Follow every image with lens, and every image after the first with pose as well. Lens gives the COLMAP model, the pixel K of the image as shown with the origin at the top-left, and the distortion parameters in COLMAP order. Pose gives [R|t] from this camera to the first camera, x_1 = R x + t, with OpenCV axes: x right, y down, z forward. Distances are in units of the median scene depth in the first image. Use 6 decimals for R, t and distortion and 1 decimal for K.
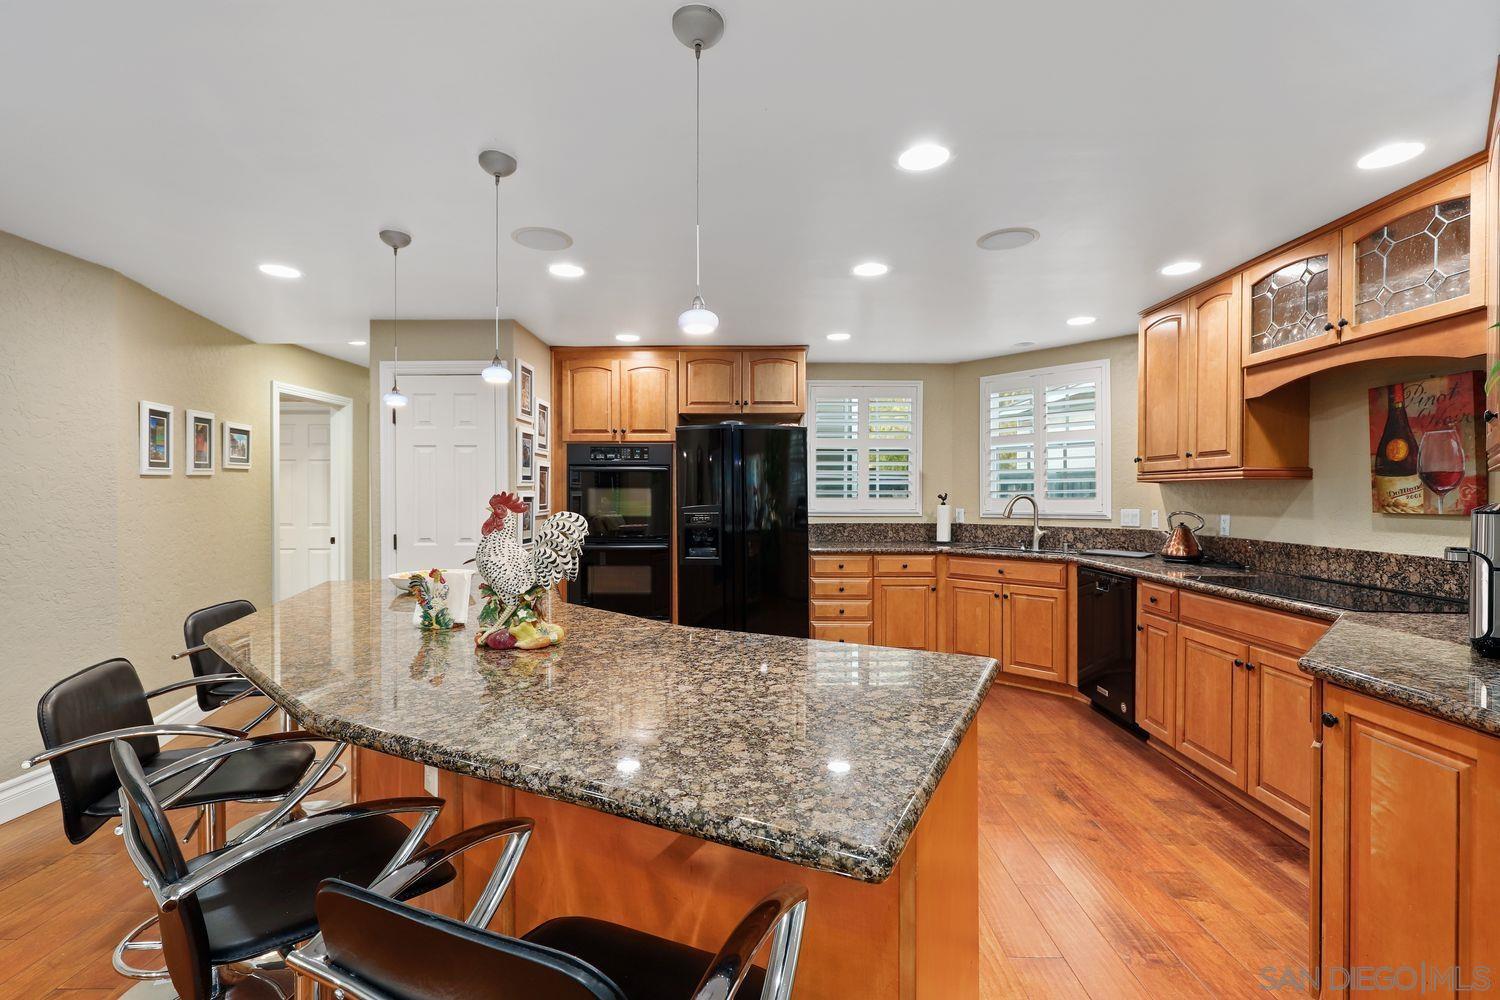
lens RADIAL K [[667.7, 0, 758.2], [0, 667.7, 501.3], [0, 0, 1]] dist [-0.000228, -0.000390]
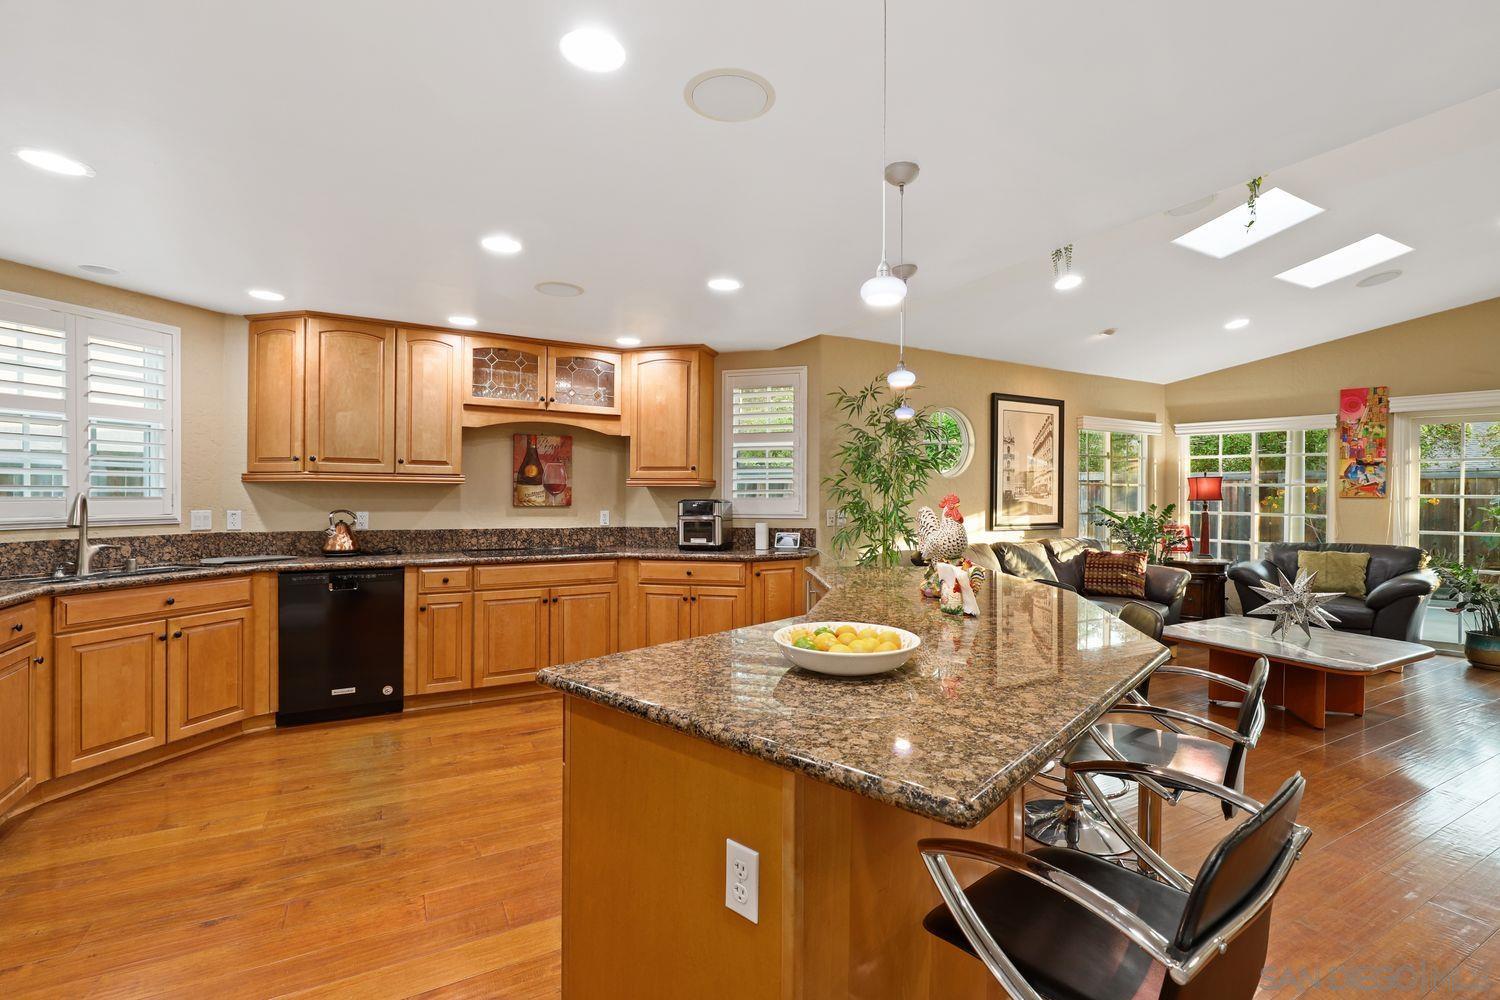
lens RADIAL K [[674.5, 0, 755.0], [0, 674.5, 498.3], [0, 0, 1]] dist [-0.003068, -0.000021]
pose [[-0.489934, -0.002030, 0.871757, -0.610404], [0.003642, 0.999984, 0.004375, -0.005280], [-0.871752, 0.005318, -0.489919, 0.885531]]
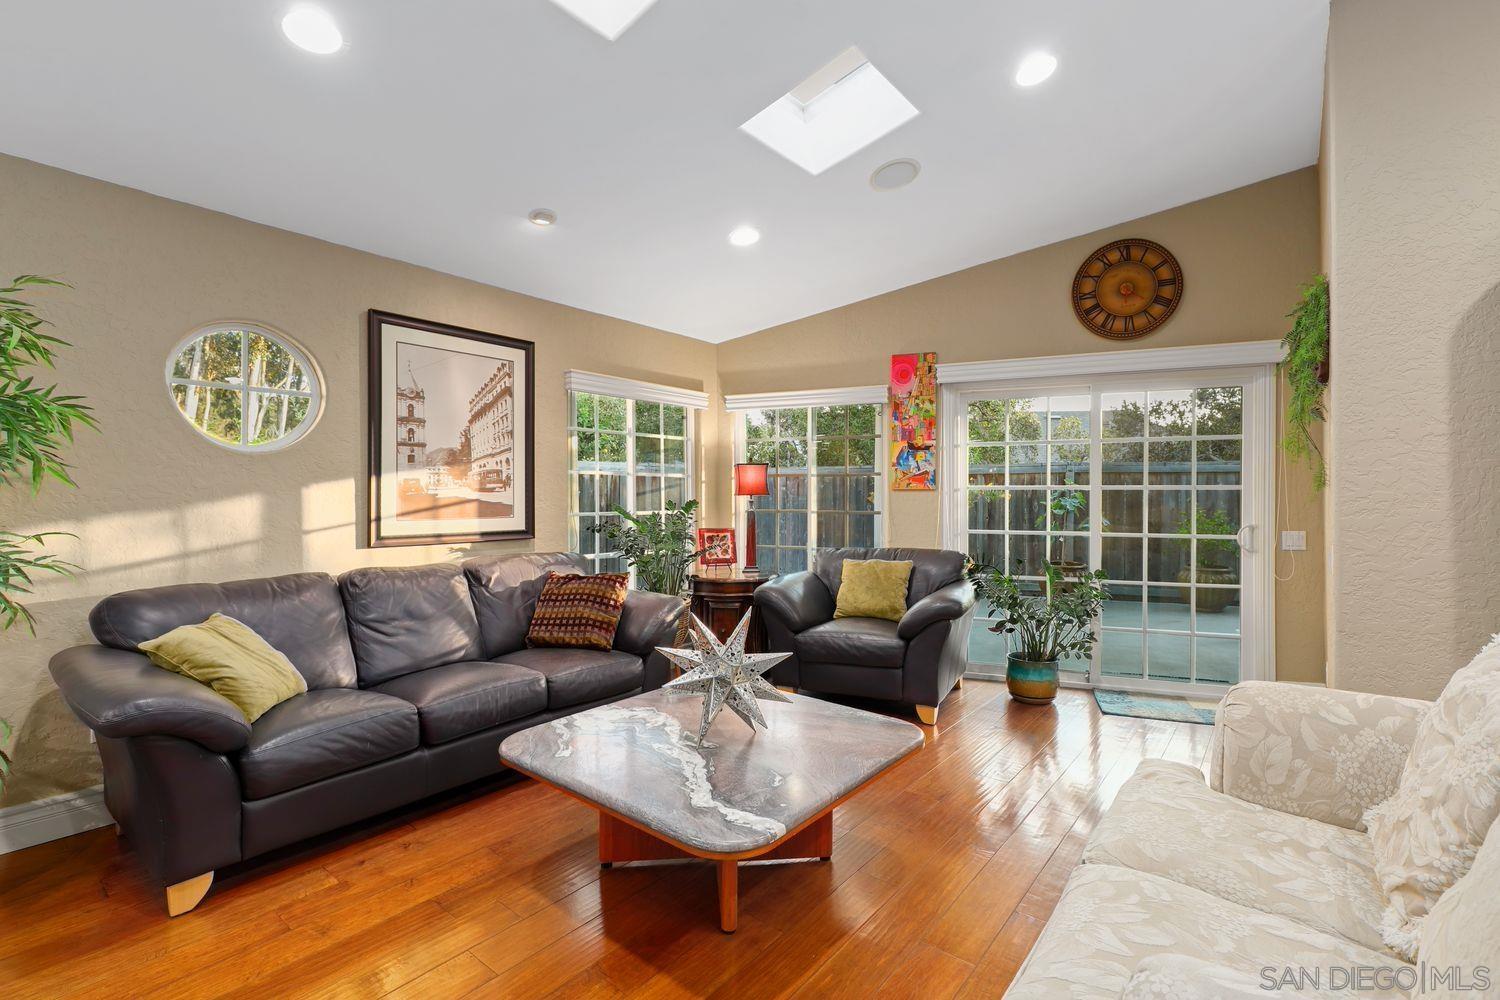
lens RADIAL K [[674.5, 0, 755.0], [0, 674.5, 498.3], [0, 0, 1]] dist [-0.003068, -0.000021]
pose [[-0.784074, 0.004209, 0.620653, -0.493151], [0.008727, 0.999953, 0.004244, 0.011743], [-0.620606, 0.008744, -0.784074, 0.103983]]
